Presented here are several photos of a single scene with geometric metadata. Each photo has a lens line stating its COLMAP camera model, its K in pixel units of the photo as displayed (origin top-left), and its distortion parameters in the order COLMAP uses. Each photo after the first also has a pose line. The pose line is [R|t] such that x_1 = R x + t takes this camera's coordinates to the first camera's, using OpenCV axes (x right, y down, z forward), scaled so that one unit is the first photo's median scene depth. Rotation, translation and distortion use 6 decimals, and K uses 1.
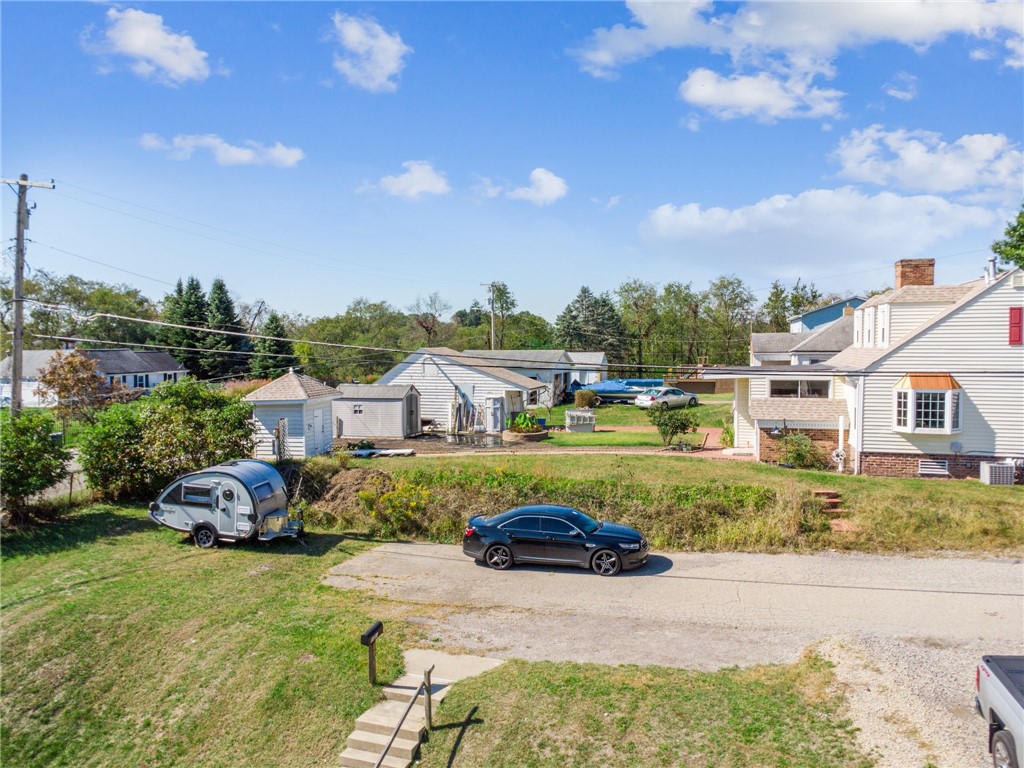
lens RADIAL K [[760.7, 0, 508.7], [0, 760.7, 381.8], [0, 0, 1]] dist [-0.006160, -0.007171]
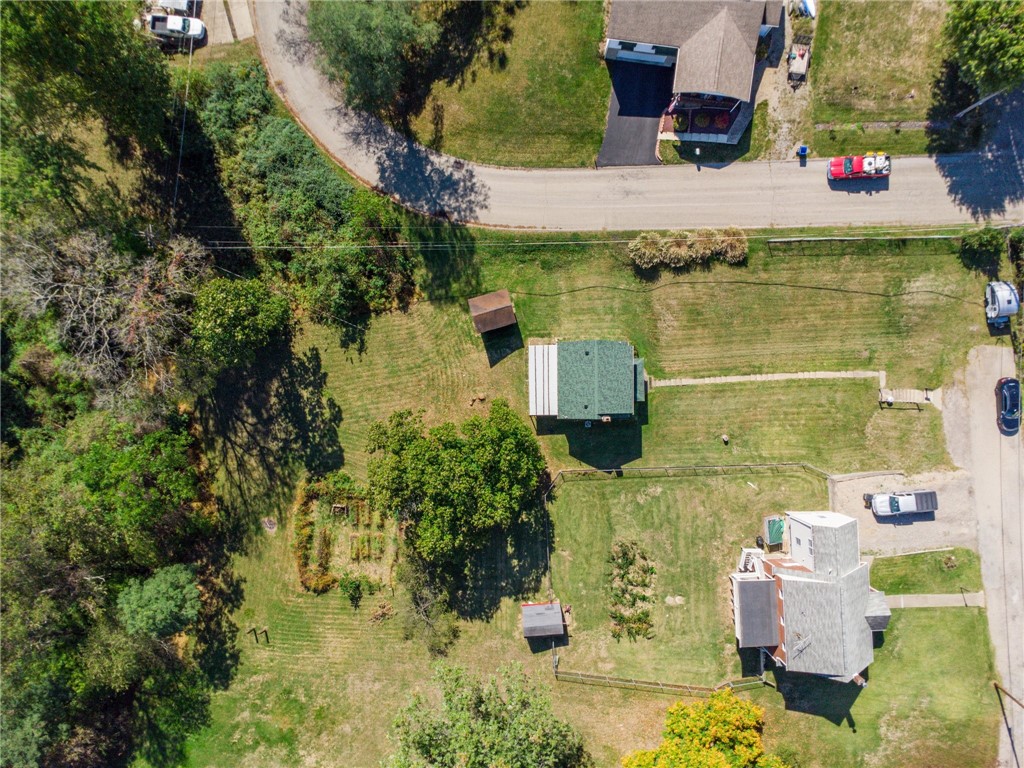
lens RADIAL K [[760.7, 0, 511.9], [0, 760.7, 382.1], [0, 0, 1]] dist [-0.006160, -0.007171]
pose [[0.302361, 0.953190, -0.002432, -0.657574], [-0.045961, 0.017127, 0.998796, -2.900647], [0.952085, -0.301885, 0.048988, -1.210103]]
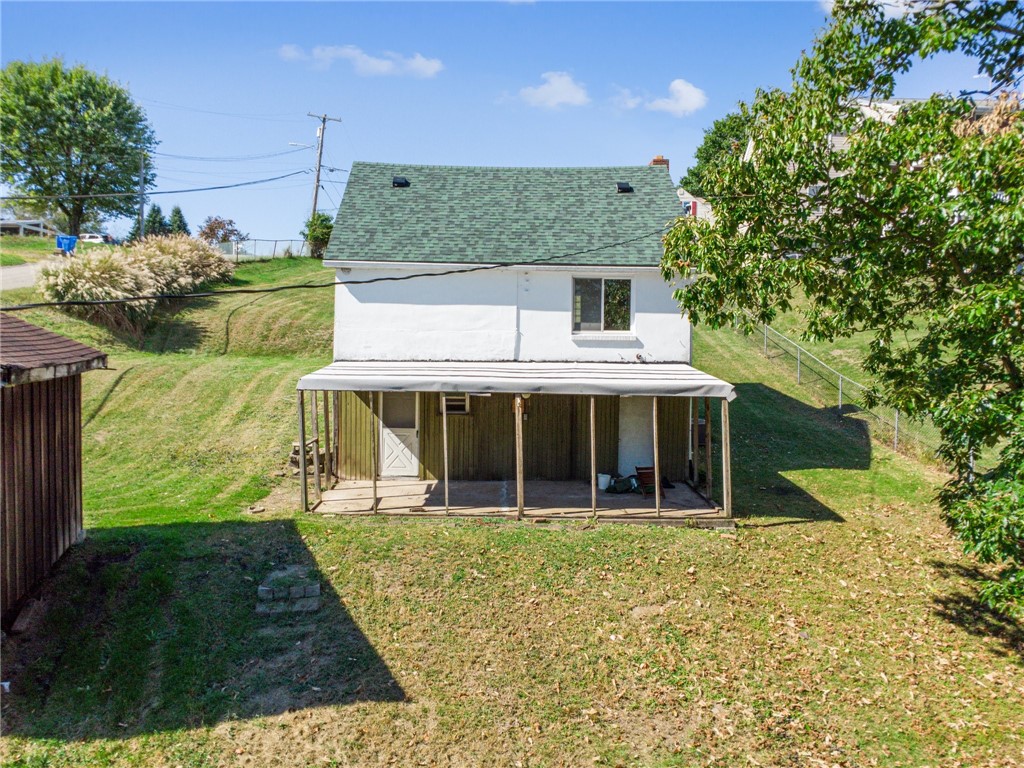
lens RADIAL K [[760.7, 0, 512.5], [0, 760.7, 380.1], [0, 0, 1]] dist [-0.006160, -0.007171]
pose [[0.949068, -0.011938, 0.314844, -0.826642], [0.012553, 0.999921, 0.000072, 0.587603], [-0.314820, 0.003884, 0.949144, -1.483539]]
